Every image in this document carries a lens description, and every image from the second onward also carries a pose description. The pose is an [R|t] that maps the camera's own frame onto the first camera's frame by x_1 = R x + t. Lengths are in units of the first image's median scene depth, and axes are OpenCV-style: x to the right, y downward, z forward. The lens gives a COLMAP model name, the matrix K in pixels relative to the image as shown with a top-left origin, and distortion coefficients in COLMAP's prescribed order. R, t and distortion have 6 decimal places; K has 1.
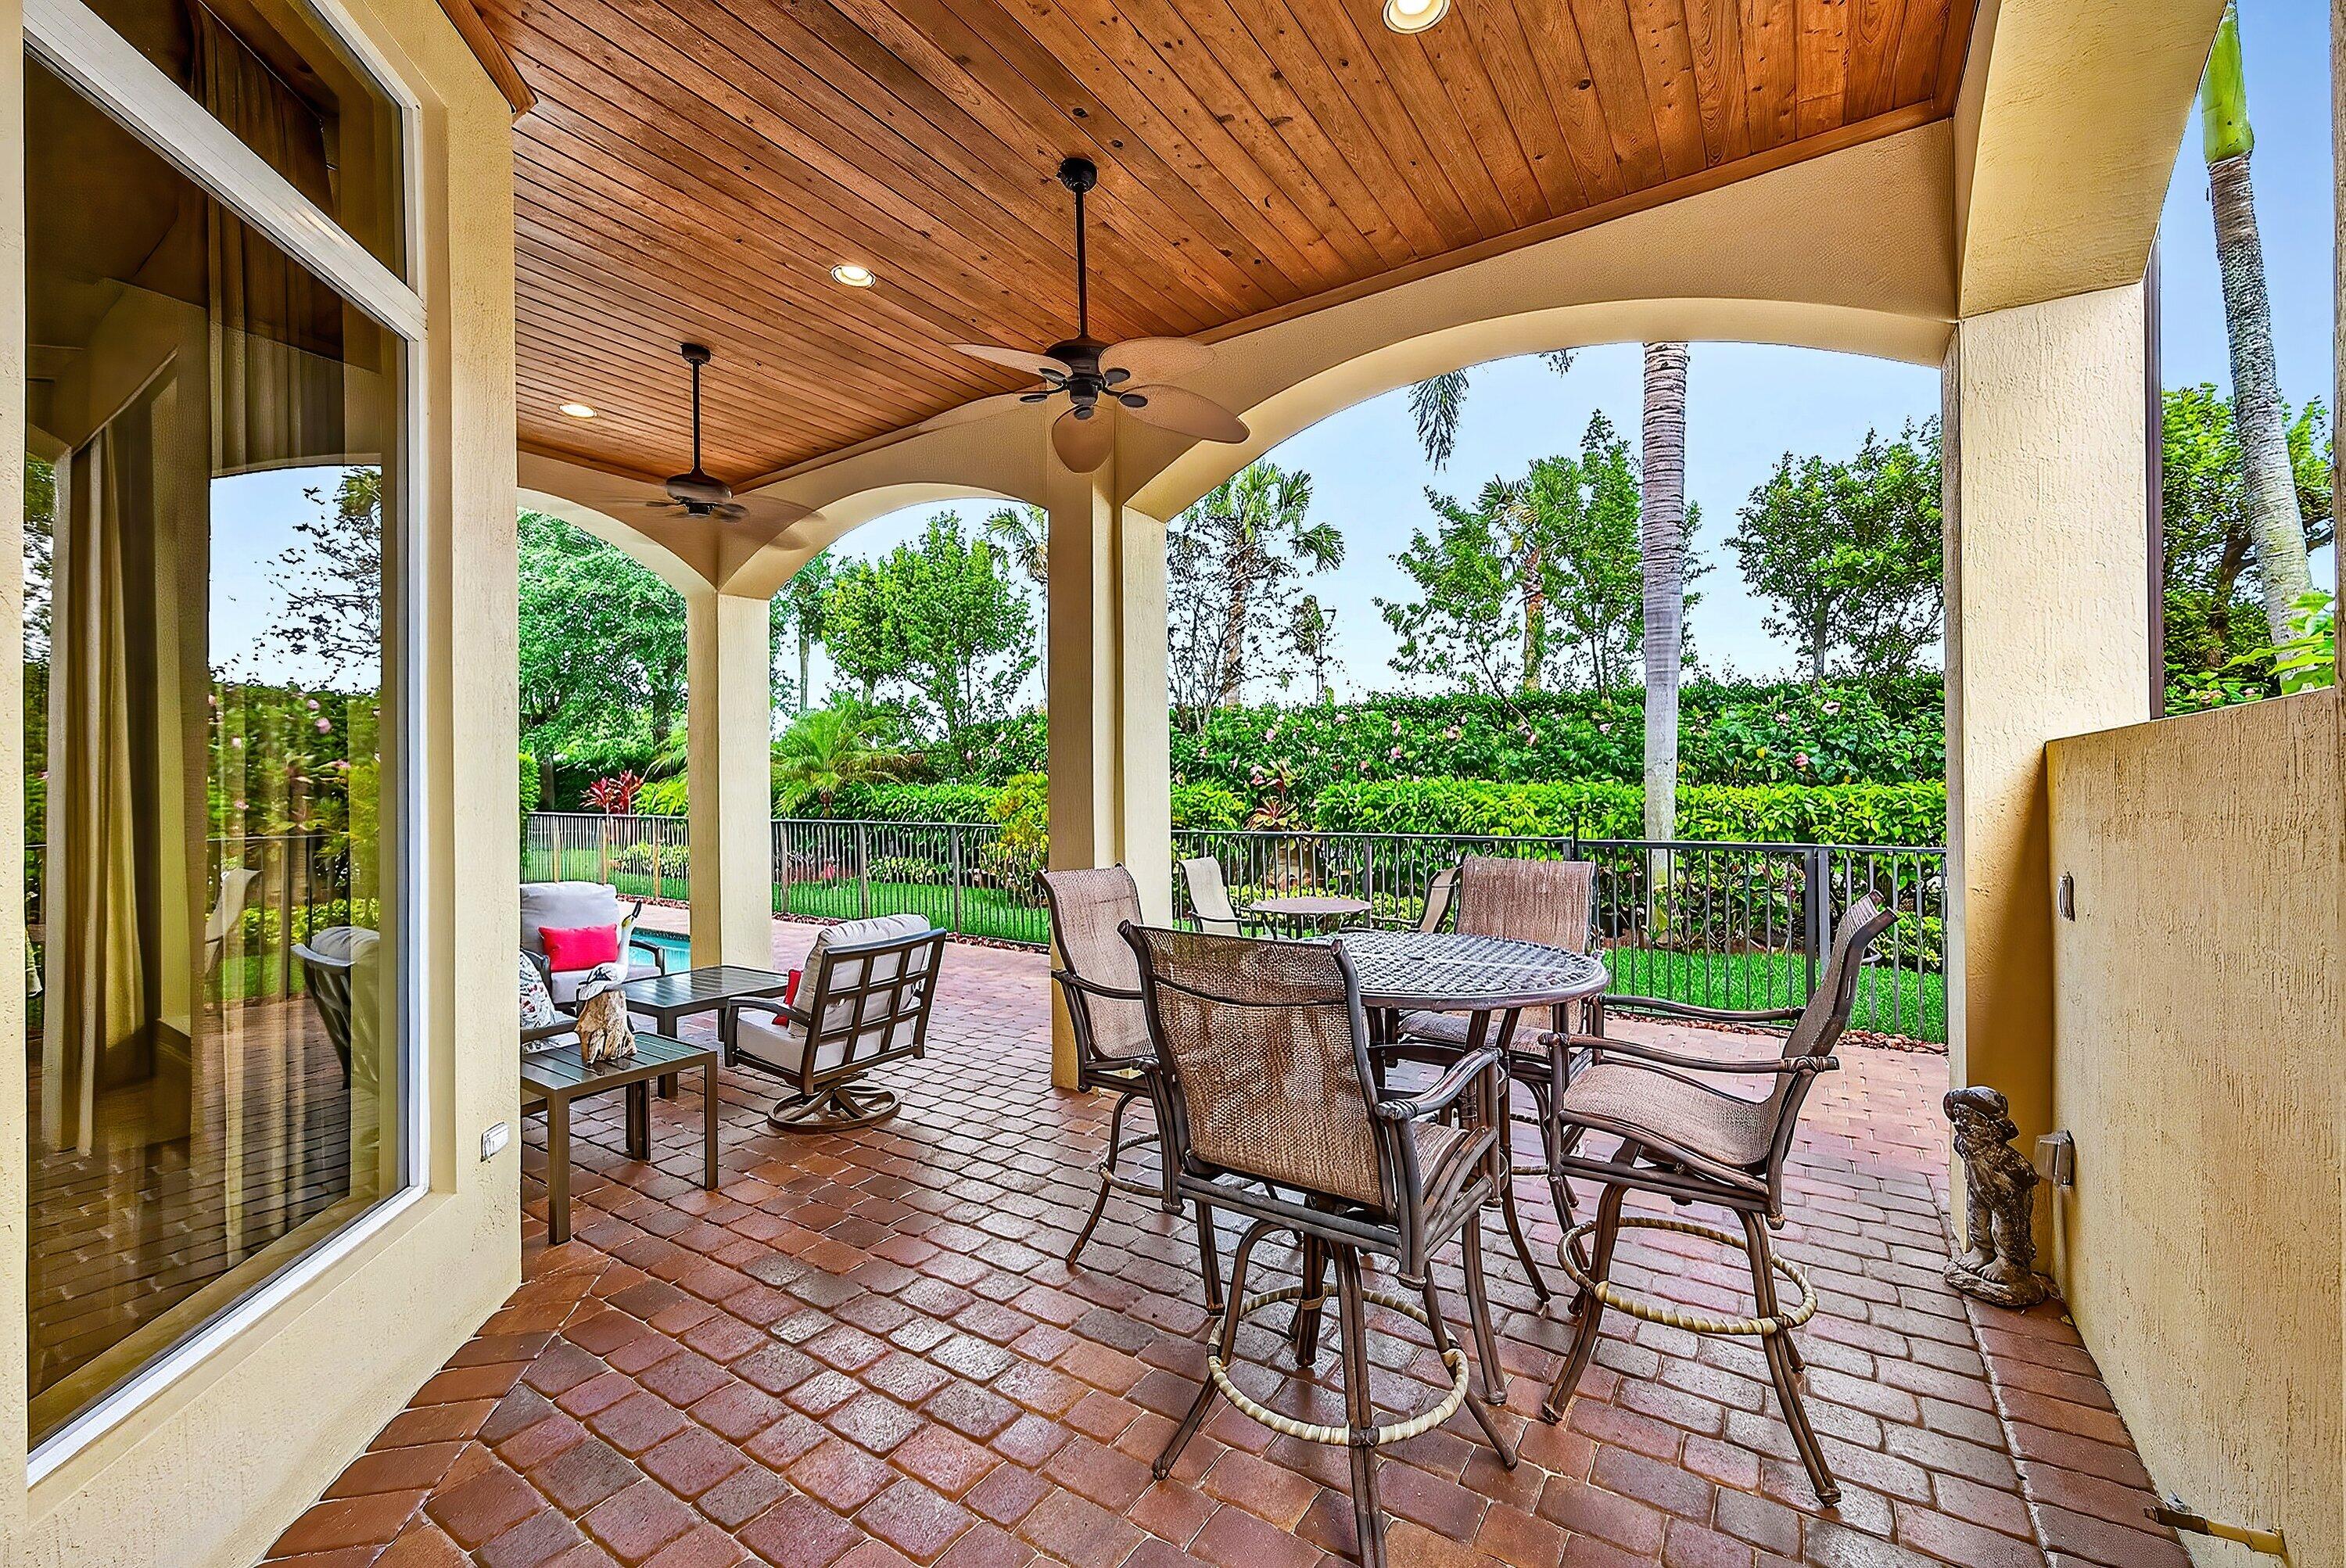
lens RADIAL K [[949.1, 0, 1181.2], [0, 949.1, 789.2], [0, 0, 1]] dist [0.000756, 0.000011]
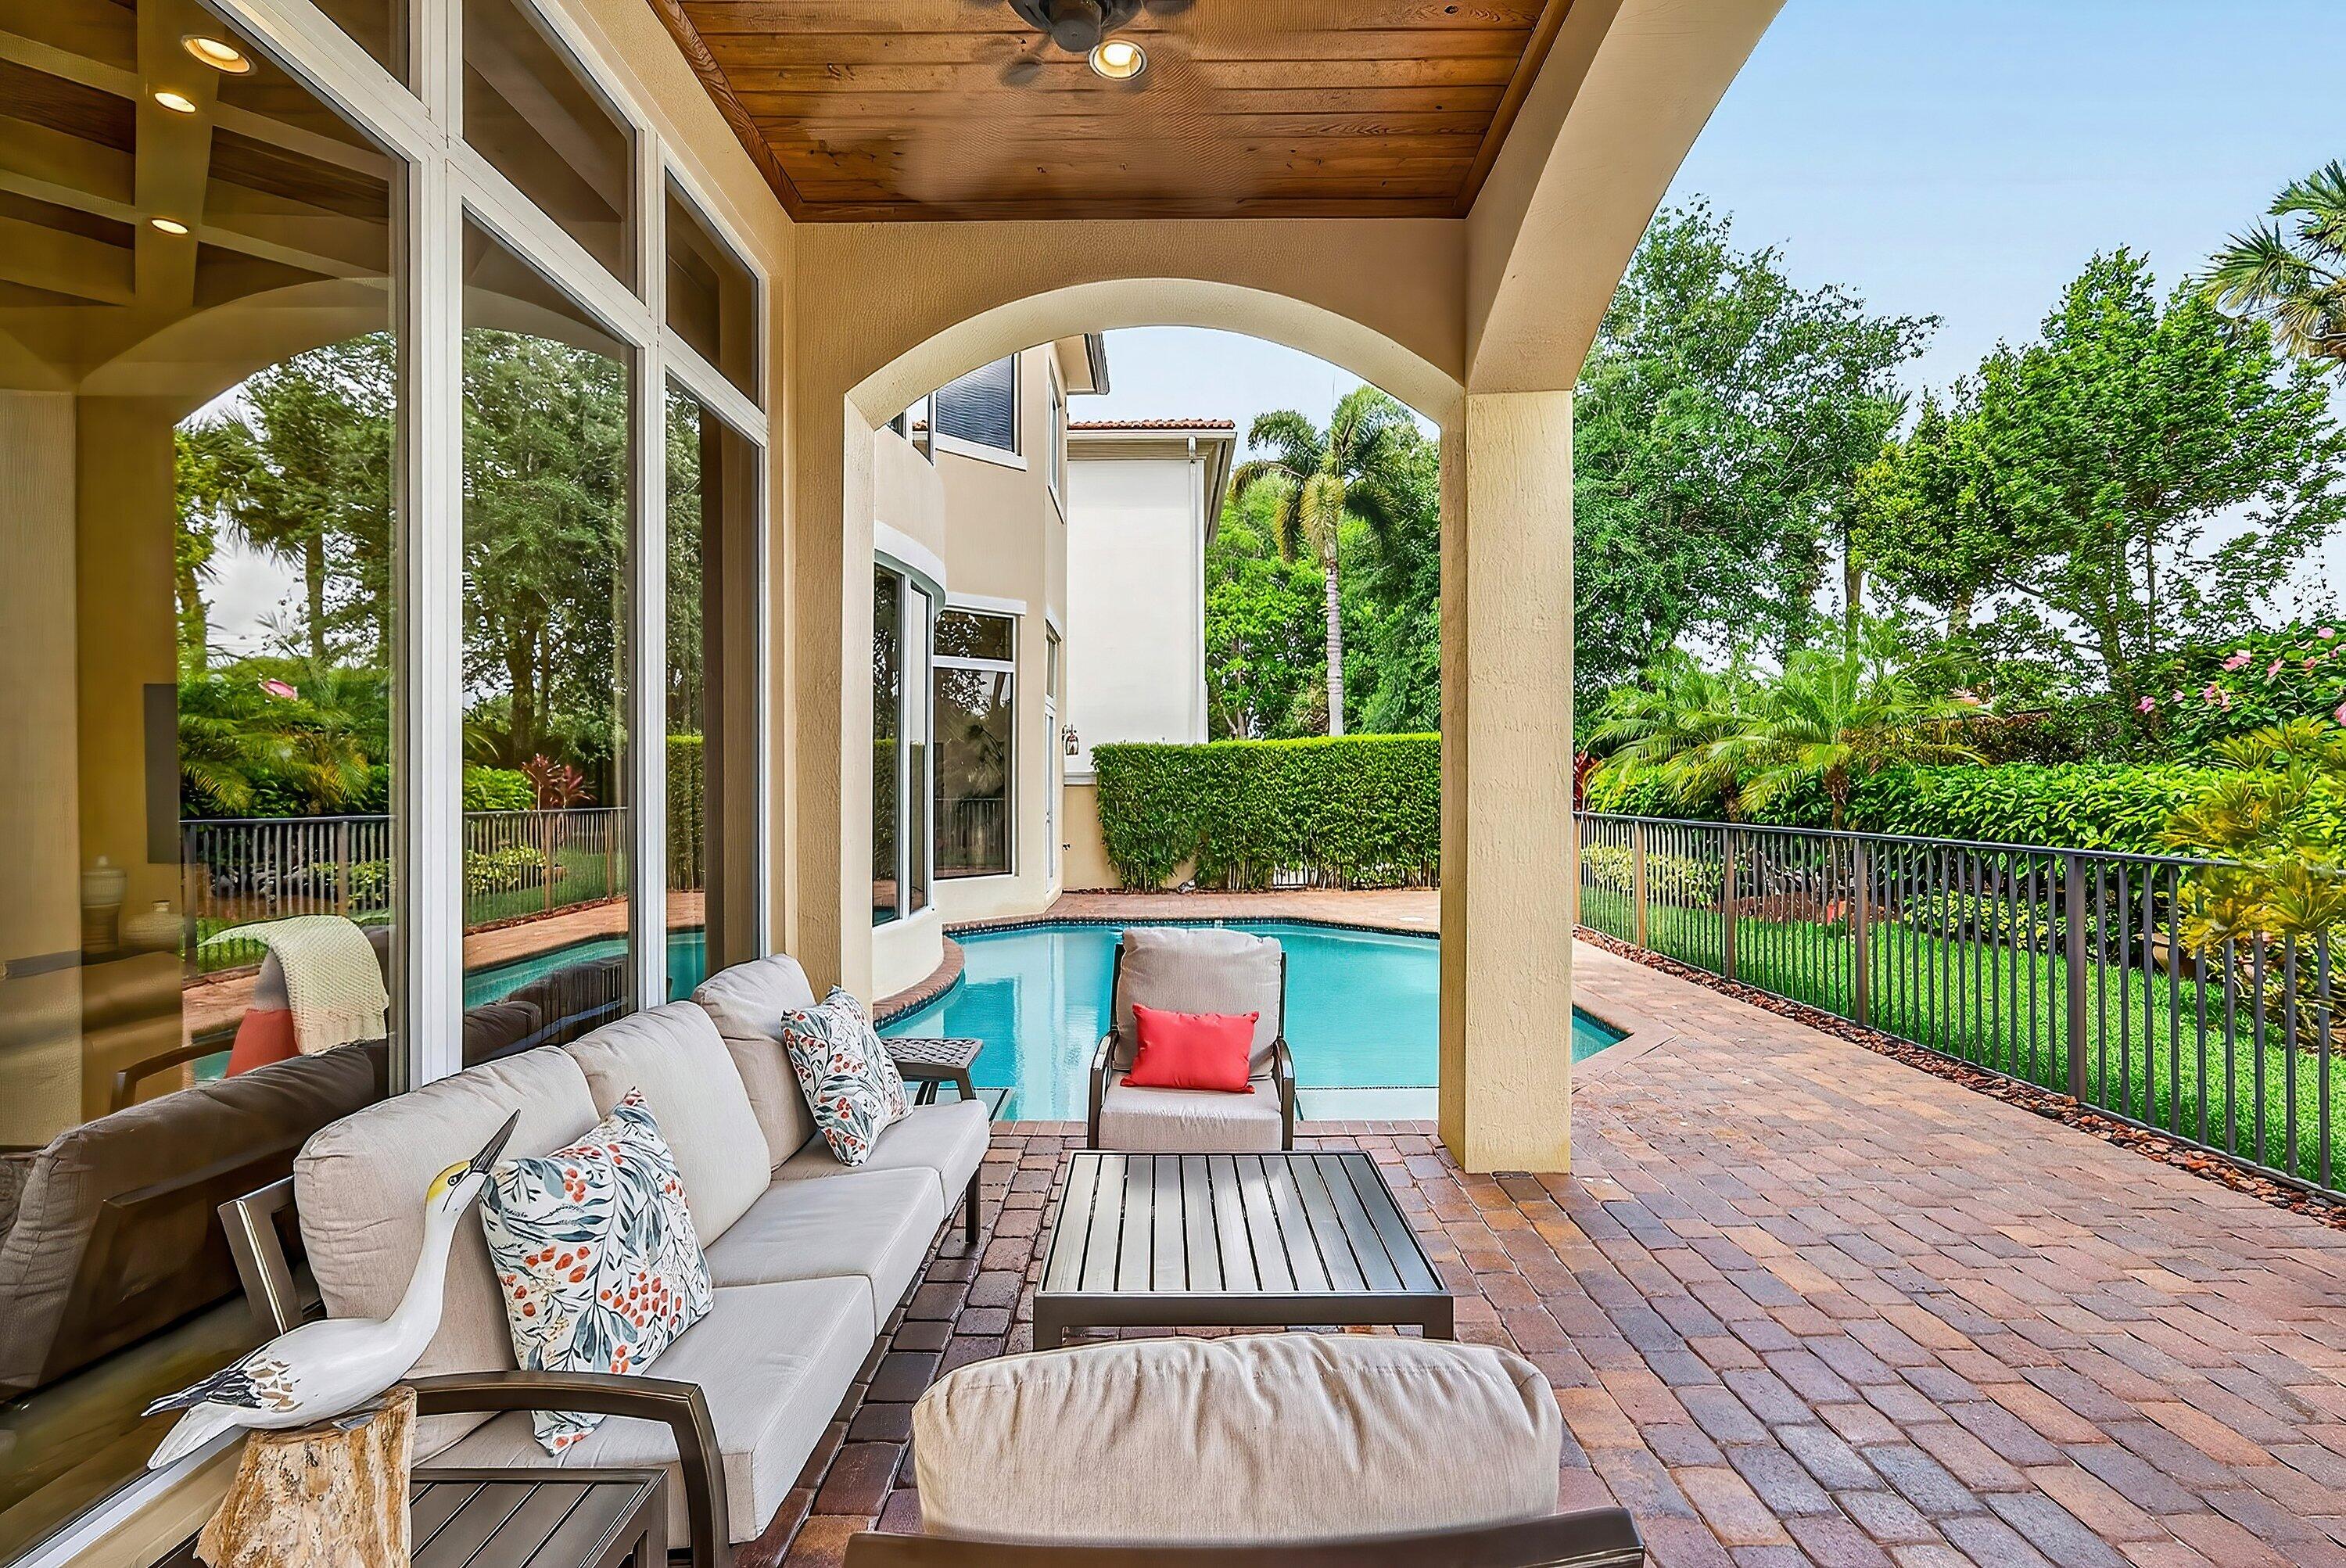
lens RADIAL K [[1040.6, 0, 1162.7], [0, 1040.6, 777.9], [0, 0, 1]] dist [0.001359, 0.000547]
pose [[0.548420, 0.004071, -0.836193, -0.044205], [-0.001078, 0.999991, 0.004162, 0.000524], [0.836202, -0.001381, 0.548419, 0.235250]]
